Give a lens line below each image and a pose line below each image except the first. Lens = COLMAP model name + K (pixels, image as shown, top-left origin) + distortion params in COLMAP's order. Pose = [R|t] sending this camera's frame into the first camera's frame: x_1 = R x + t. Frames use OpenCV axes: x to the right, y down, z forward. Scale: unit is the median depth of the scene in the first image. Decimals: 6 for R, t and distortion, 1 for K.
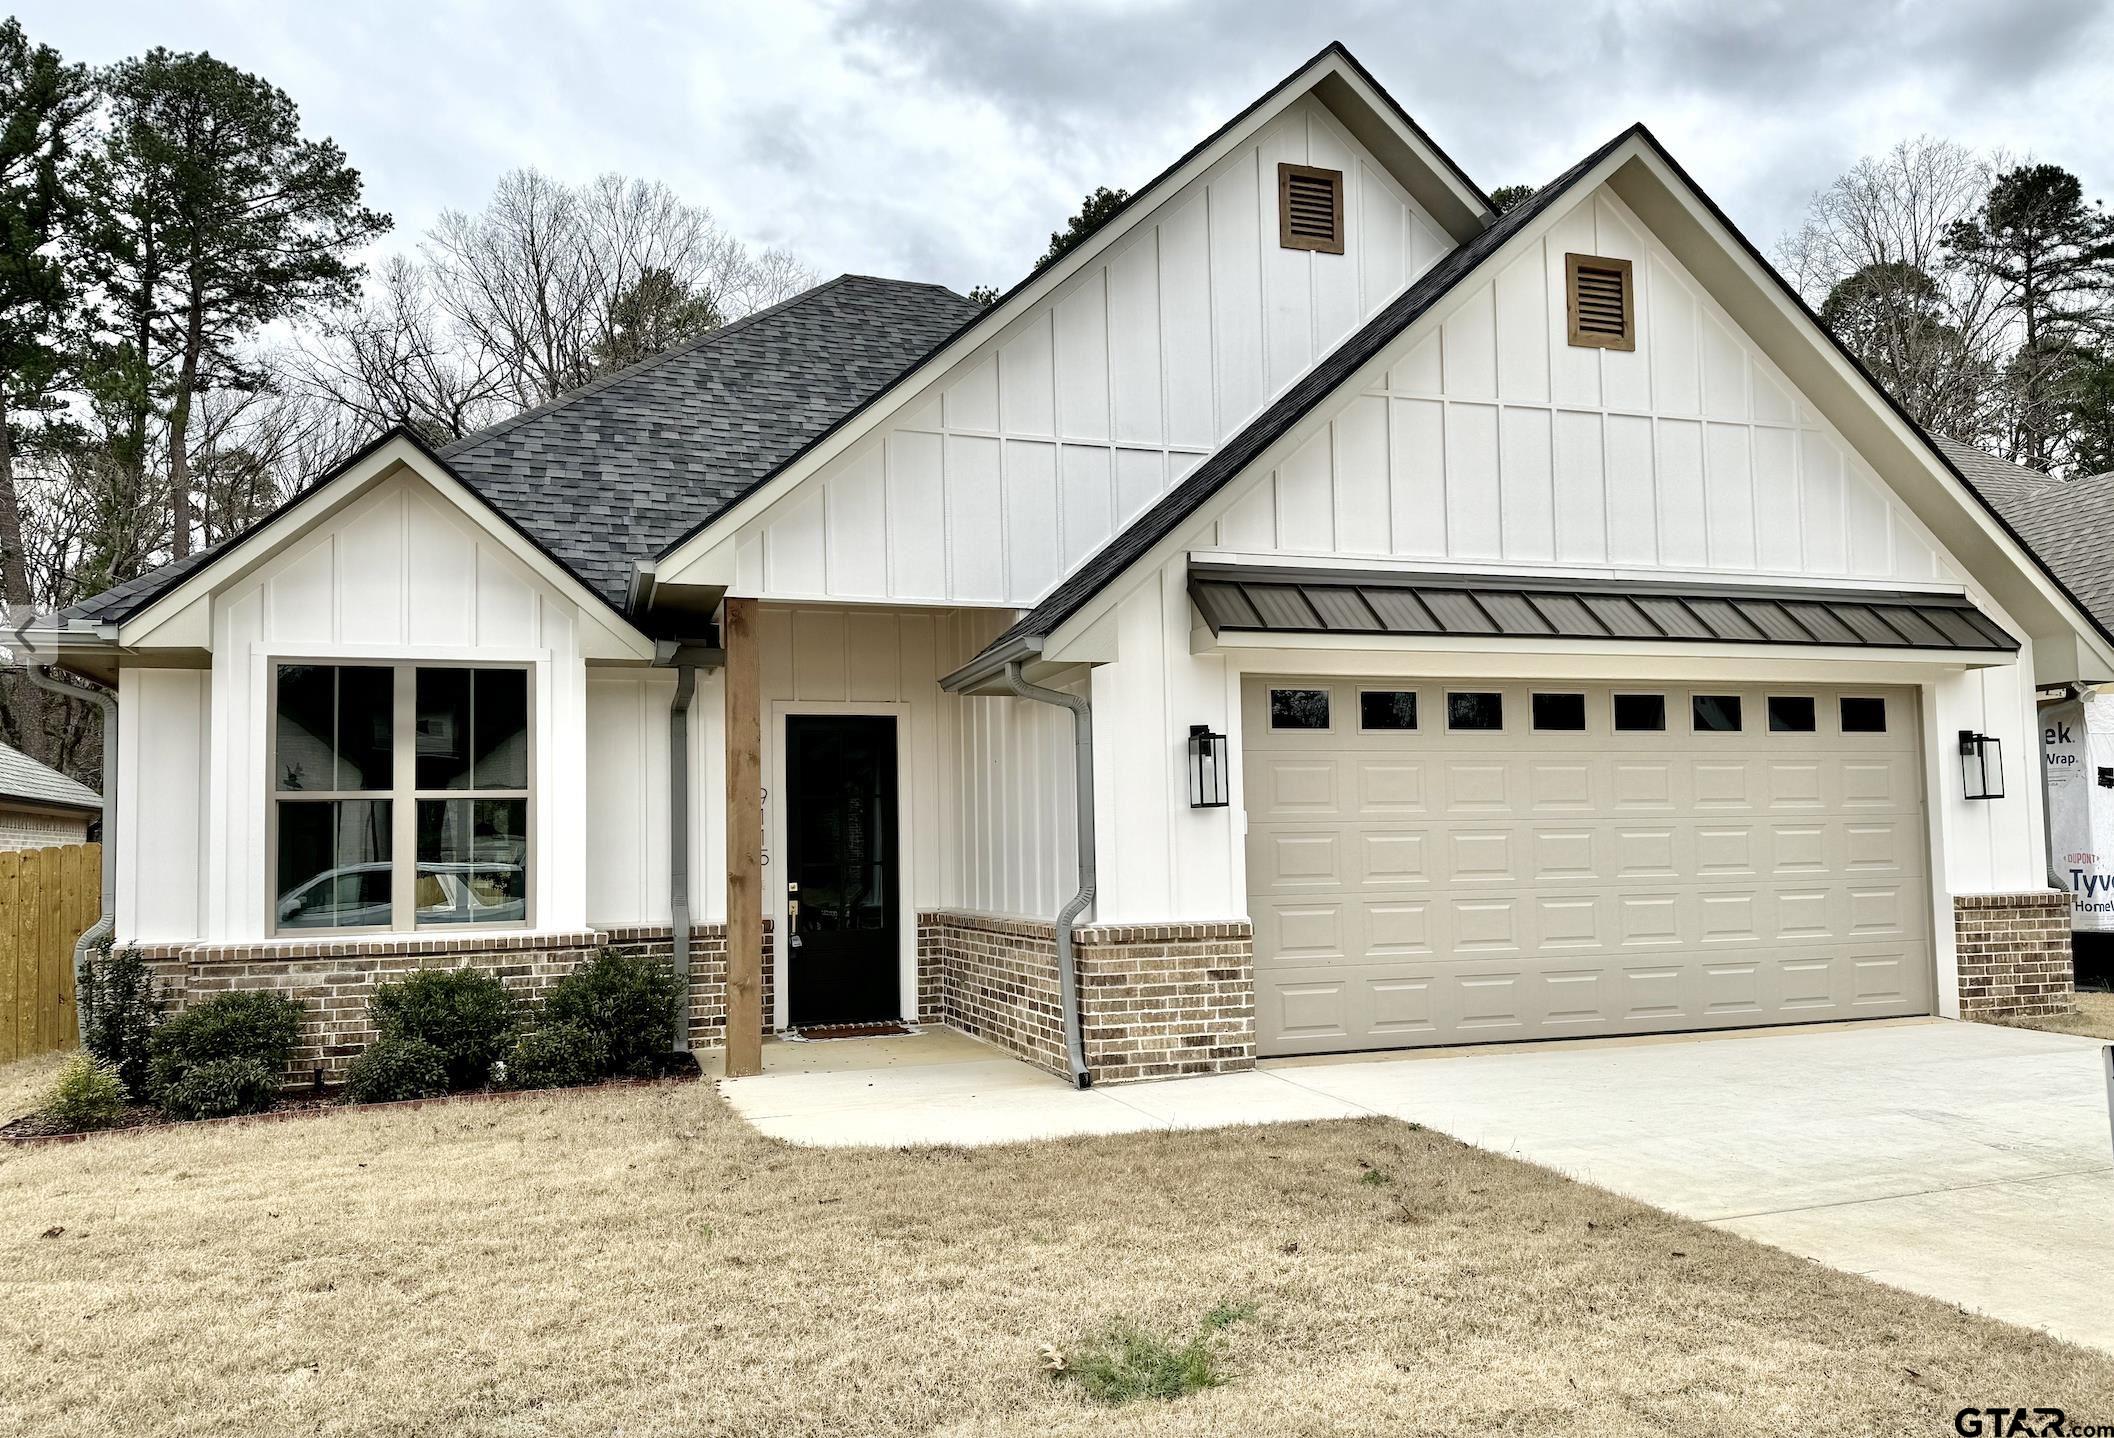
lens RADIAL K [[1548.3, 0, 1057.0], [0, 1548.3, 719.0], [0, 0, 1]] dist [0.100601, -0.132668]
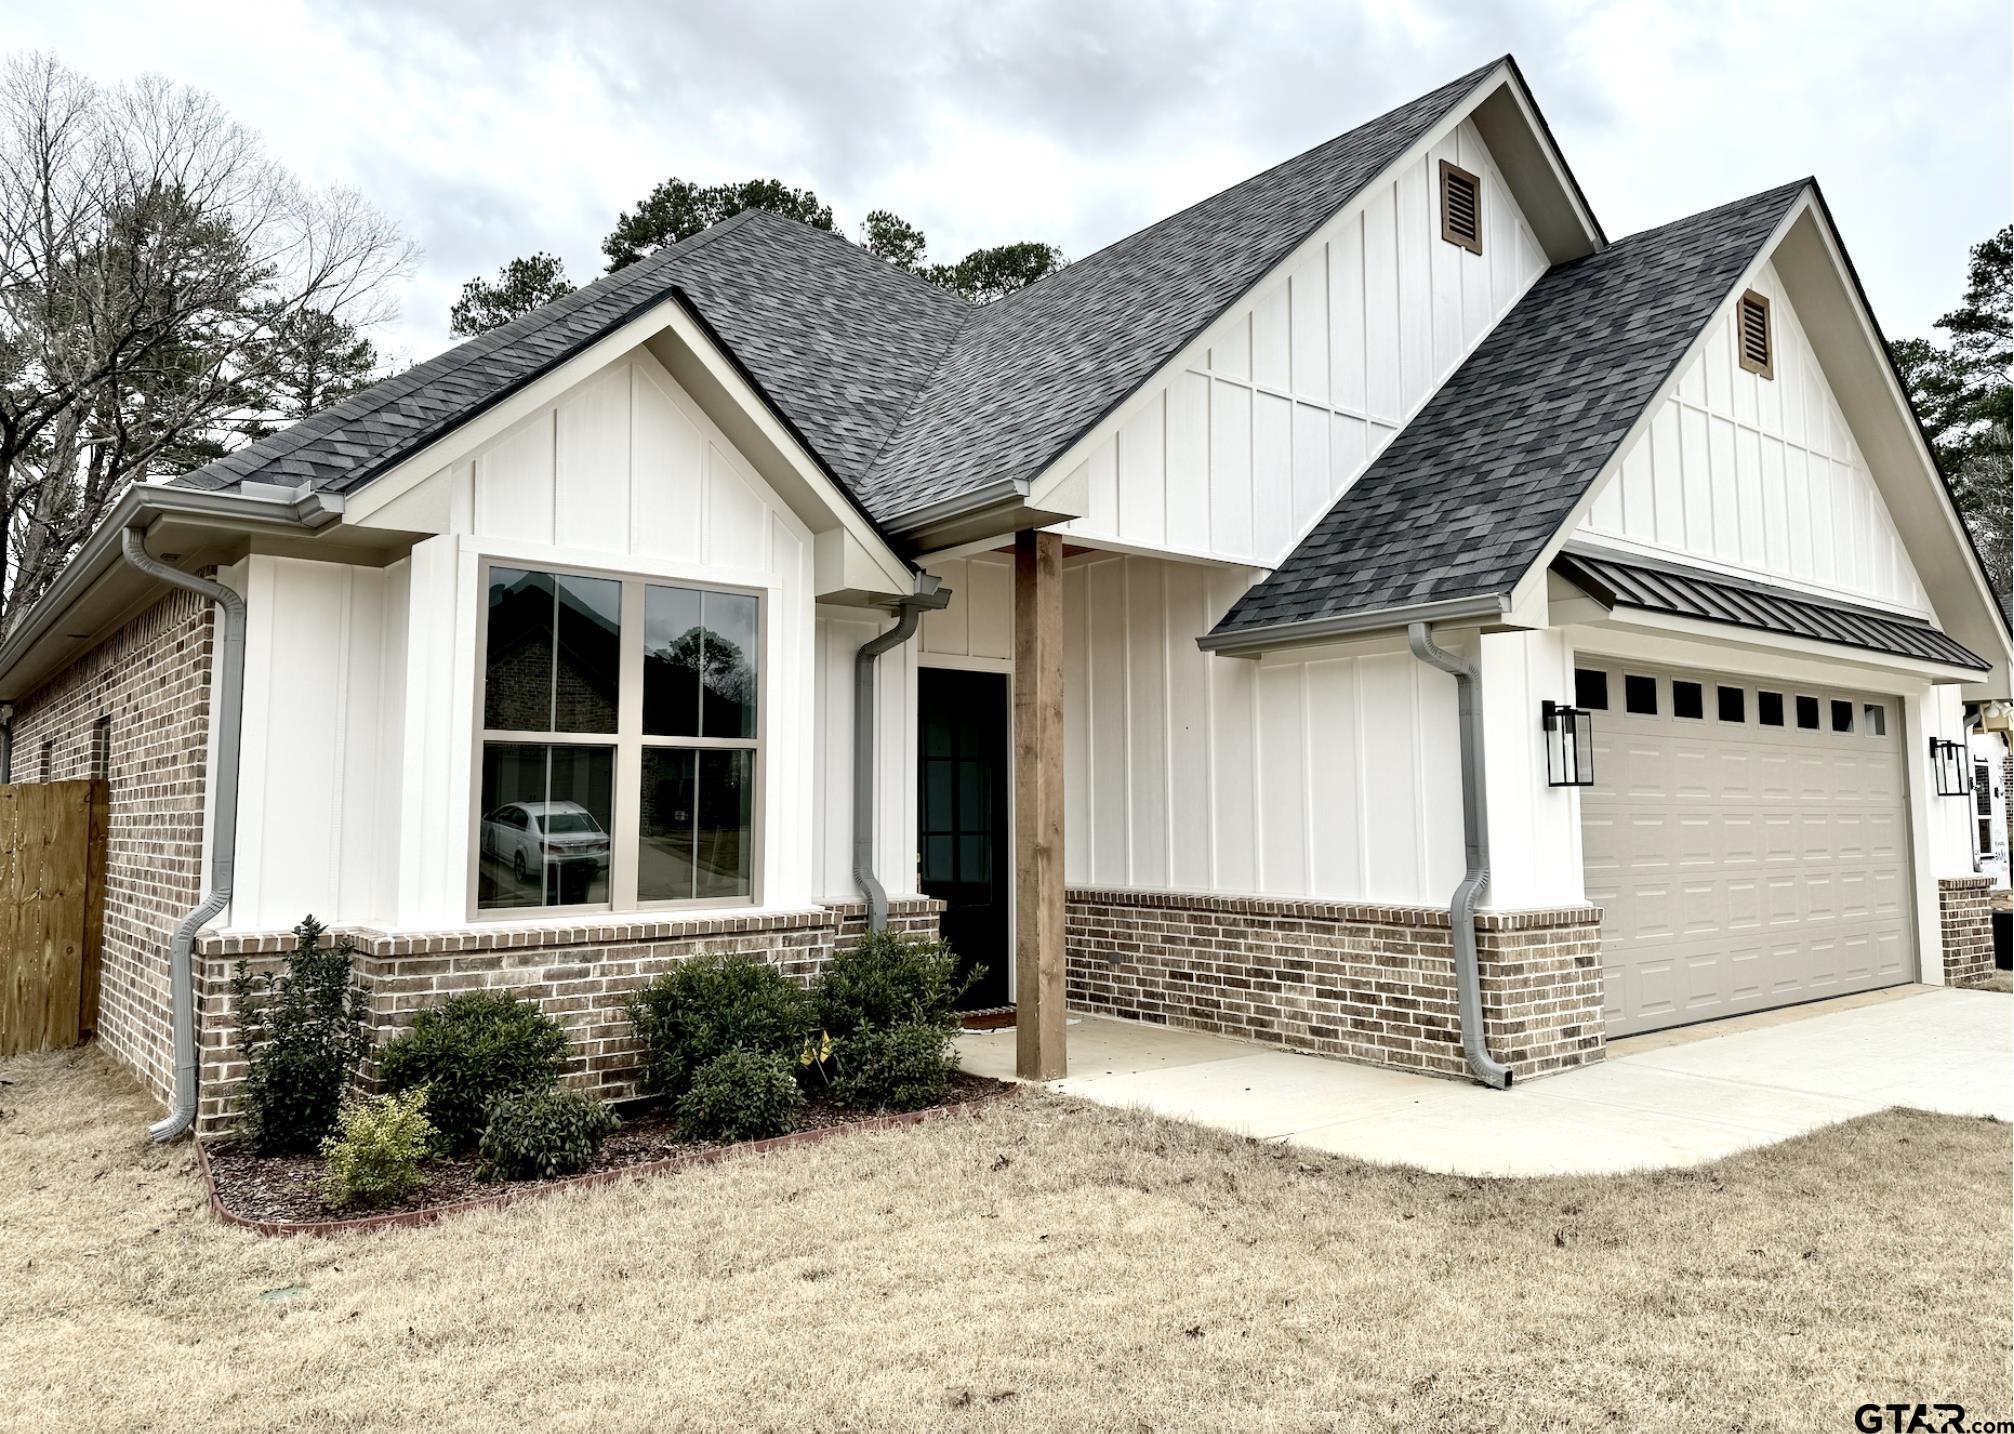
lens RADIAL K [[1411.4, 0, 1004.9], [0, 1411.4, 651.5], [0, 0, 1]] dist [0.072003, -0.074523]
pose [[0.940033, 0.059872, 0.335788, -0.496309], [-0.049297, 0.997985, -0.039939, 0.023303], [-0.337502, 0.020990, 0.941091, 0.259308]]
